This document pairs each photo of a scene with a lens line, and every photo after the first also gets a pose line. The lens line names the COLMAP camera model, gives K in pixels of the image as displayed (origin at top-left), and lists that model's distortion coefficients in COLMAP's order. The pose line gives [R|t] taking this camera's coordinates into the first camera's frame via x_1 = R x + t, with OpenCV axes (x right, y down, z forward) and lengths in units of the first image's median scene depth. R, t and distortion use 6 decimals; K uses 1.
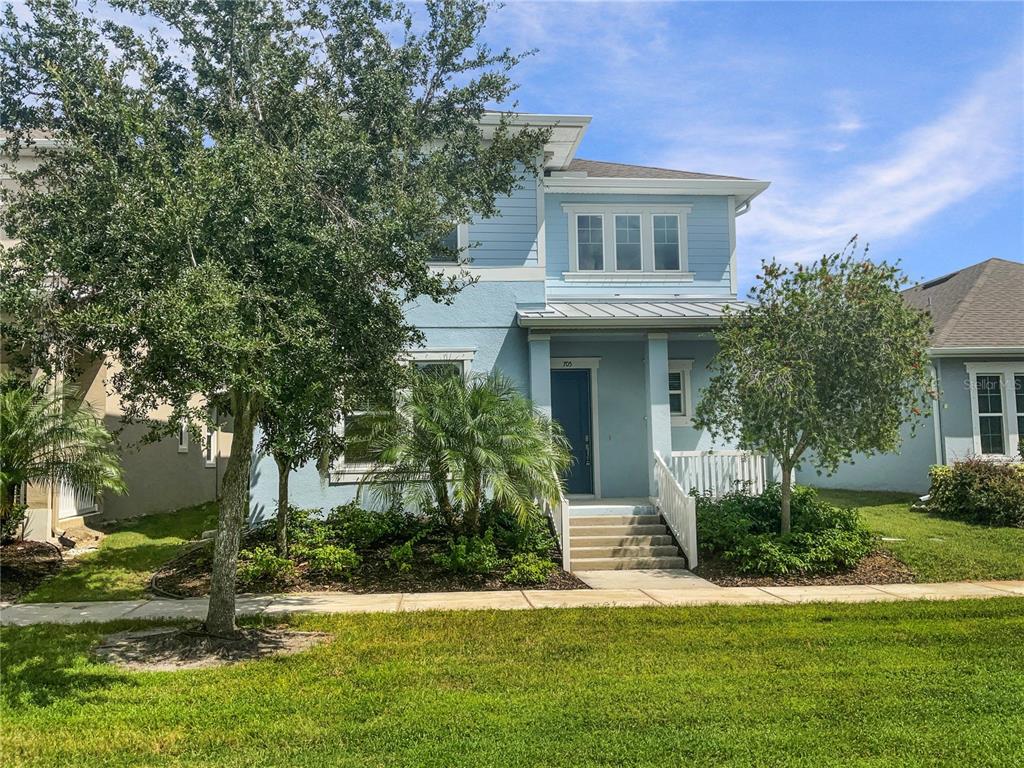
lens RADIAL K [[801.8, 0, 510.8], [0, 801.8, 399.0], [0, 0, 1]] dist [0.096636, -0.195634]
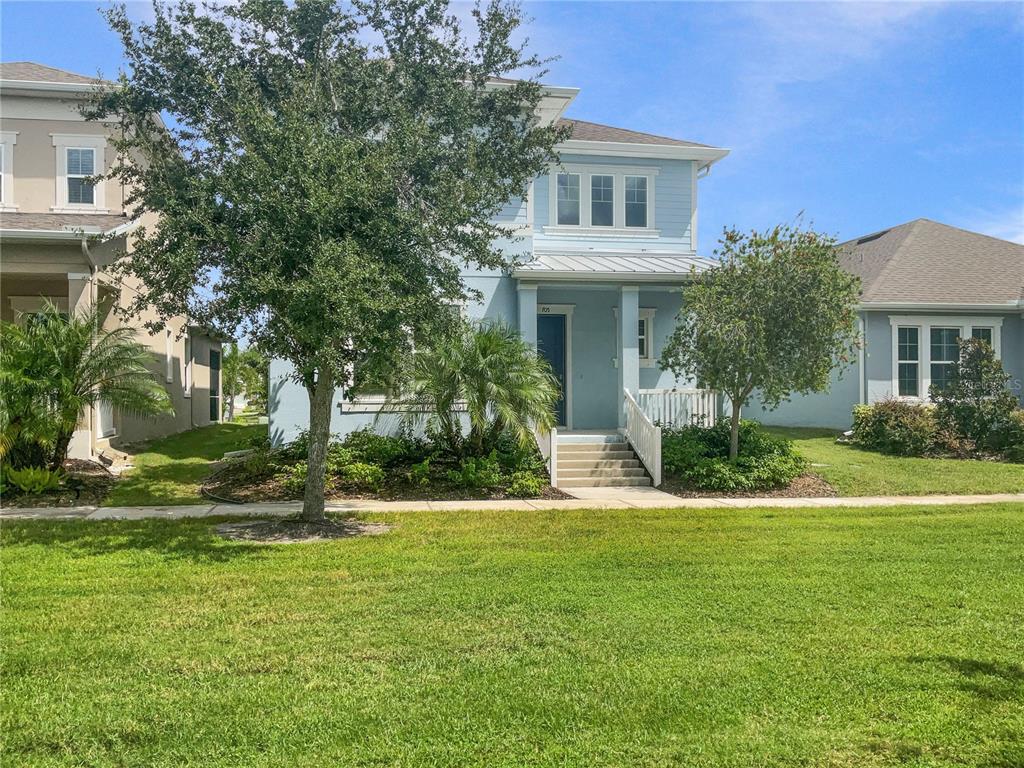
lens RADIAL K [[801.8, 0, 510.8], [0, 801.8, 399.0], [0, 0, 1]] dist [0.096636, -0.195634]
pose [[0.997156, 0.016196, 0.073606, -0.078317], [-0.021872, 0.996794, 0.076963, -0.006590], [-0.072123, -0.078354, 0.994313, -0.158502]]
